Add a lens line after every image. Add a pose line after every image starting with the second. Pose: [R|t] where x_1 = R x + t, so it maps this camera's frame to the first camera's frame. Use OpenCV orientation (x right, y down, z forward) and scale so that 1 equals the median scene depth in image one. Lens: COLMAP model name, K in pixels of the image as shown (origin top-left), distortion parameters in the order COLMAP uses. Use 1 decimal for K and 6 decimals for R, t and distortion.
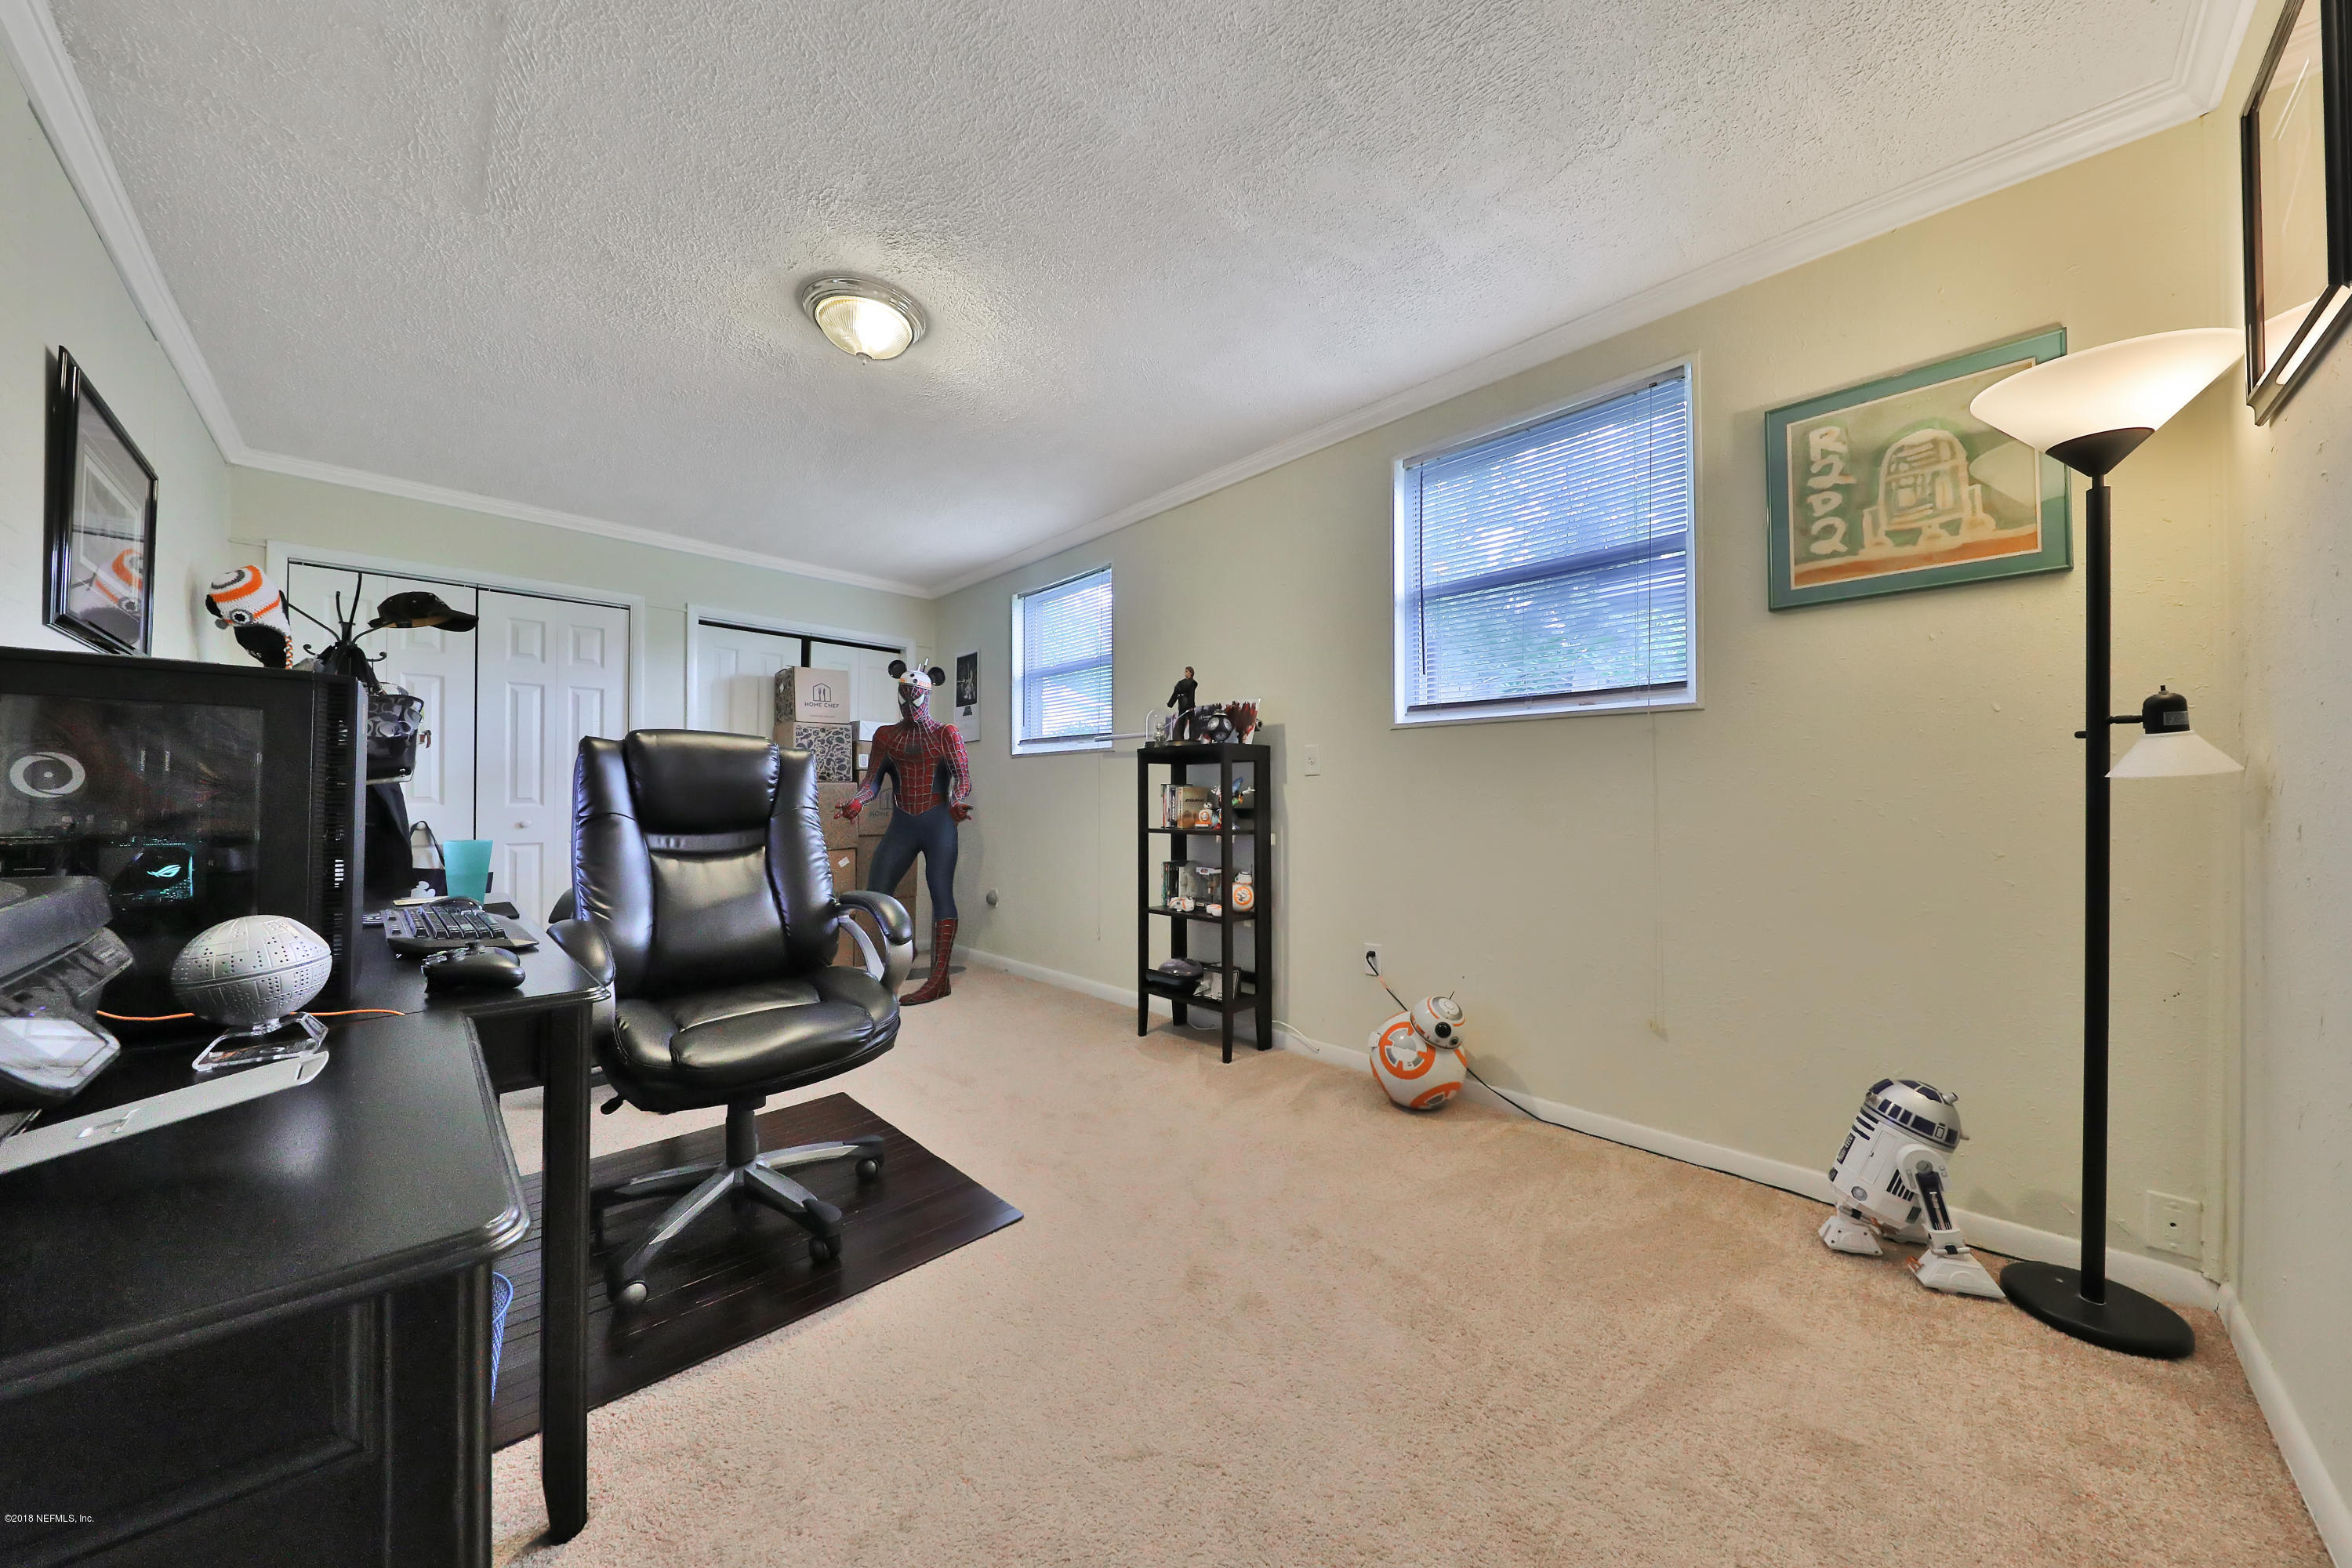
lens RADIAL K [[788.6, 0, 1160.3], [0, 788.6, 787.9], [0, 0, 1]] dist [-0.004205, 0.000150]
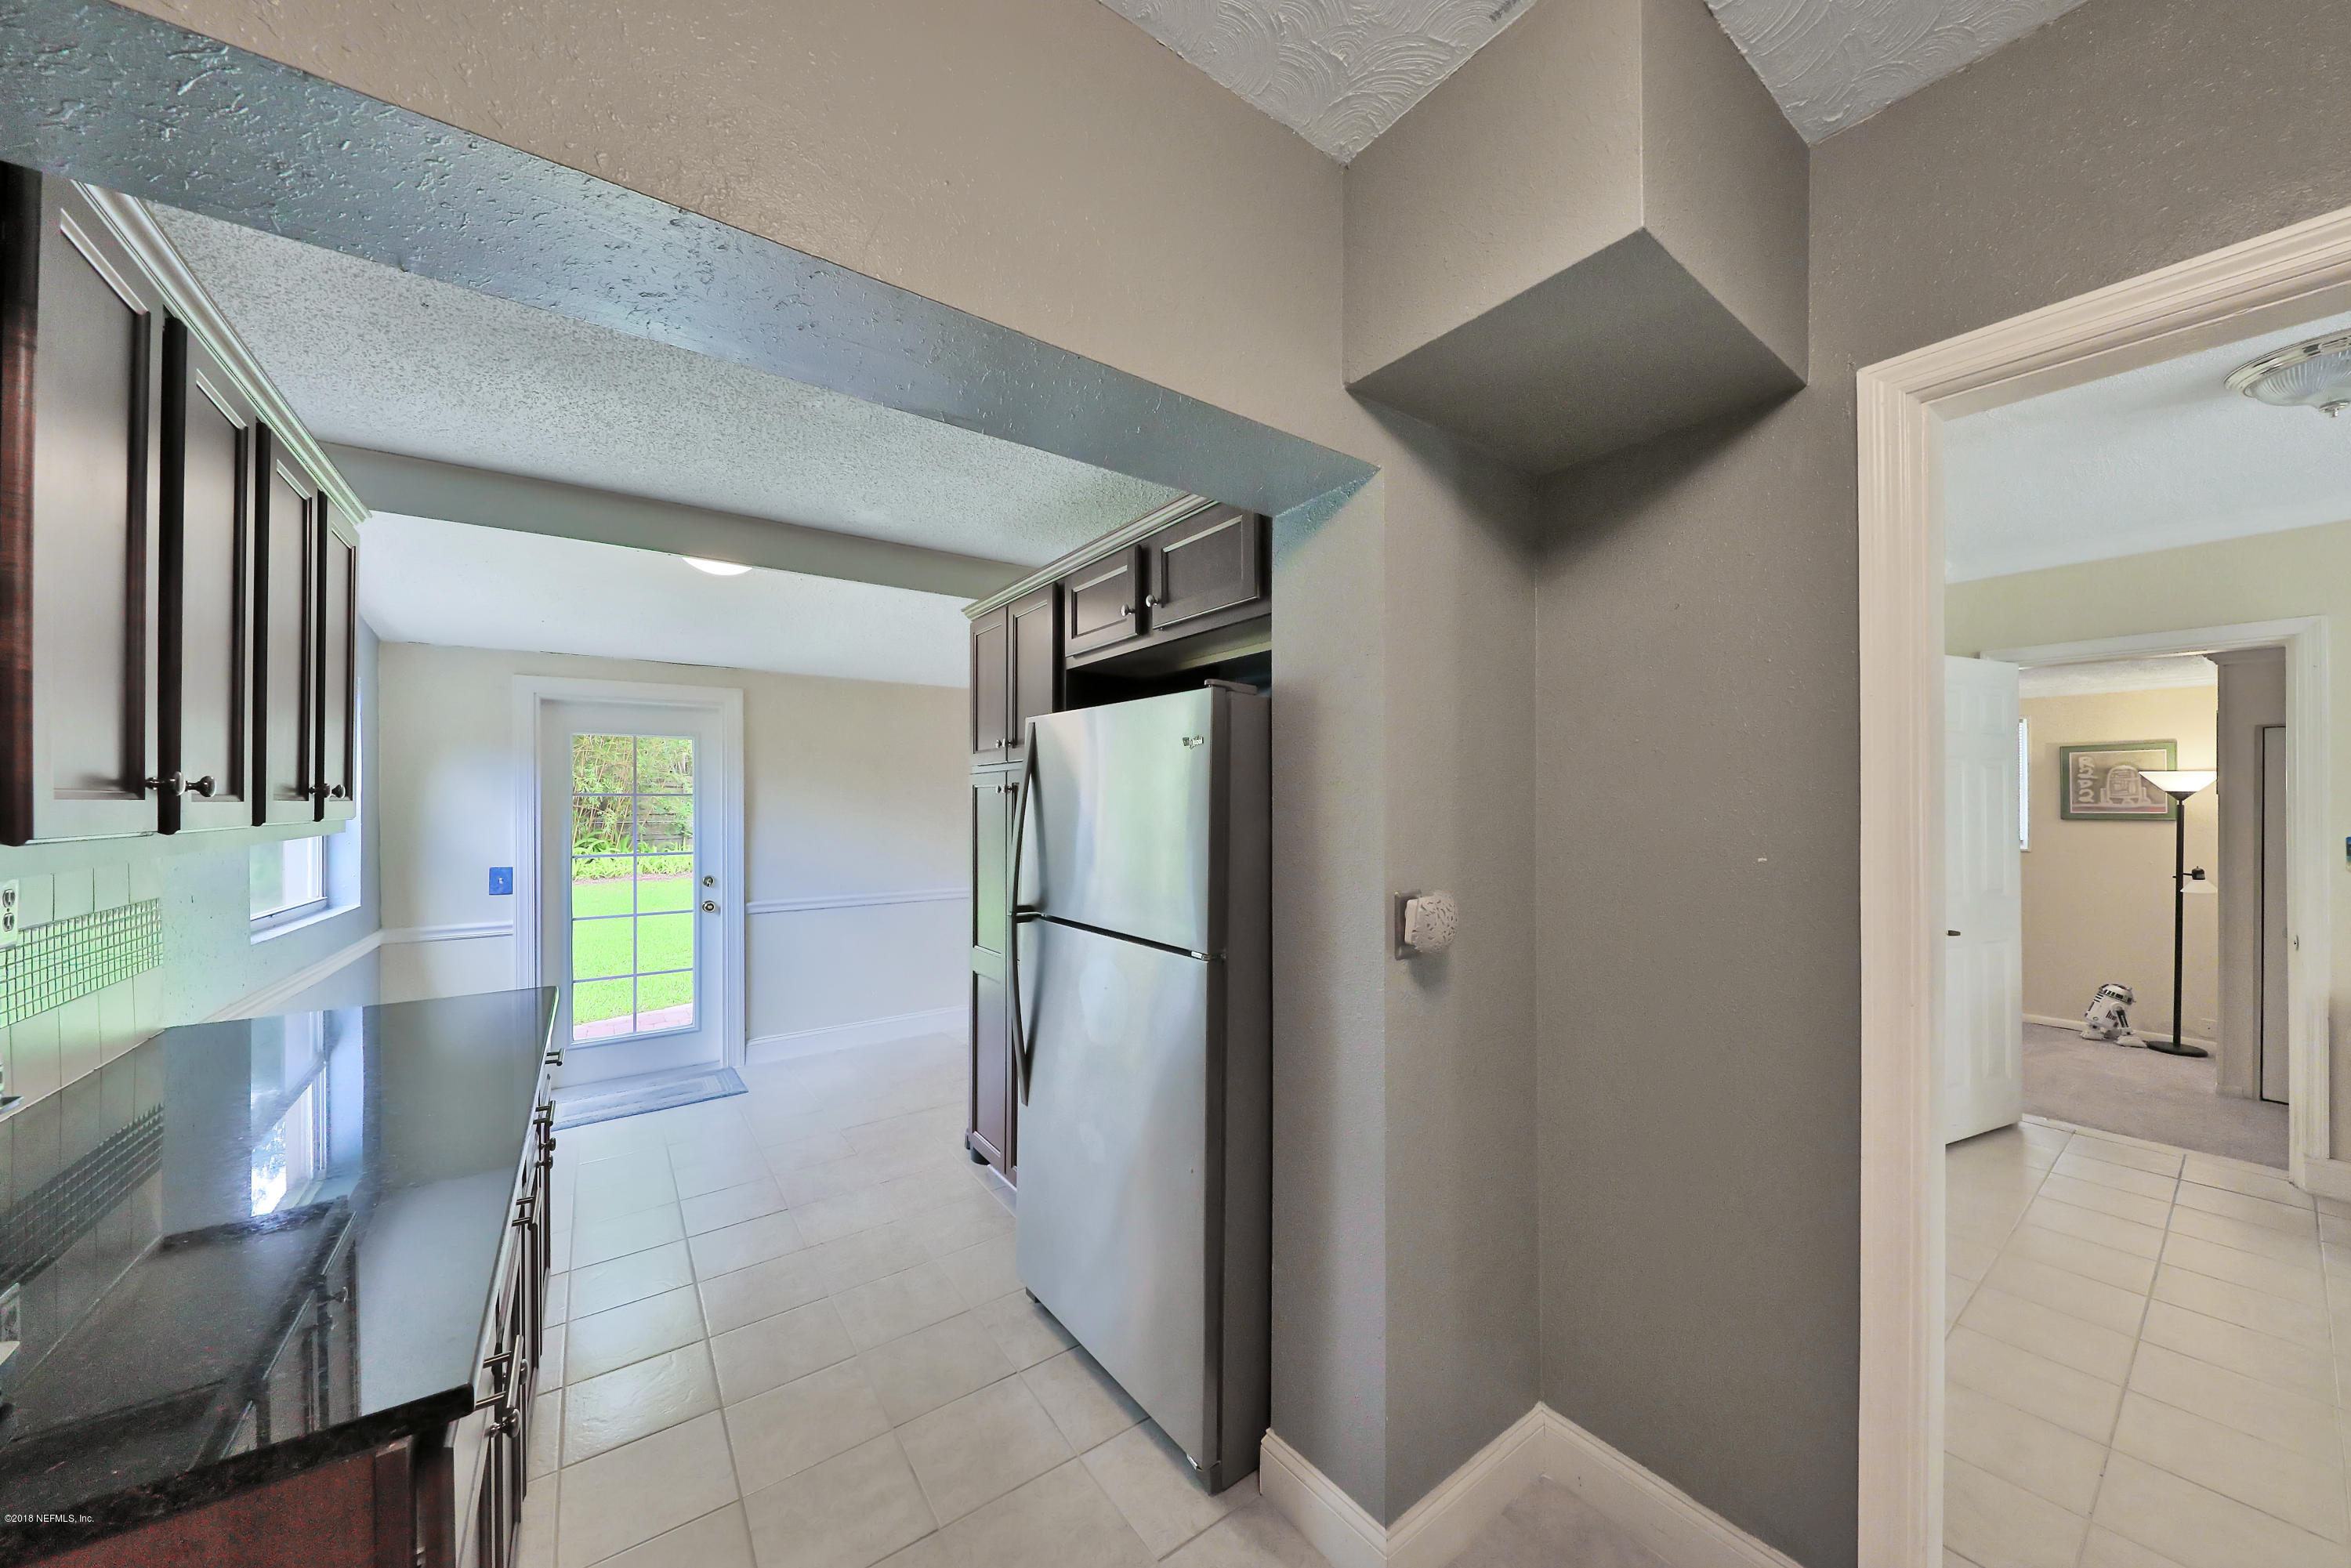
lens RADIAL K [[788.2, 0, 1173.0], [0, 788.2, 803.0], [0, 0, 1]] dist [-0.004205, 0.000150]
pose [[0.991437, 0.003683, -0.130533, -2.306428], [-0.002200, 0.999931, 0.011505, -0.363476], [0.130566, -0.011119, 0.991377, -2.517079]]
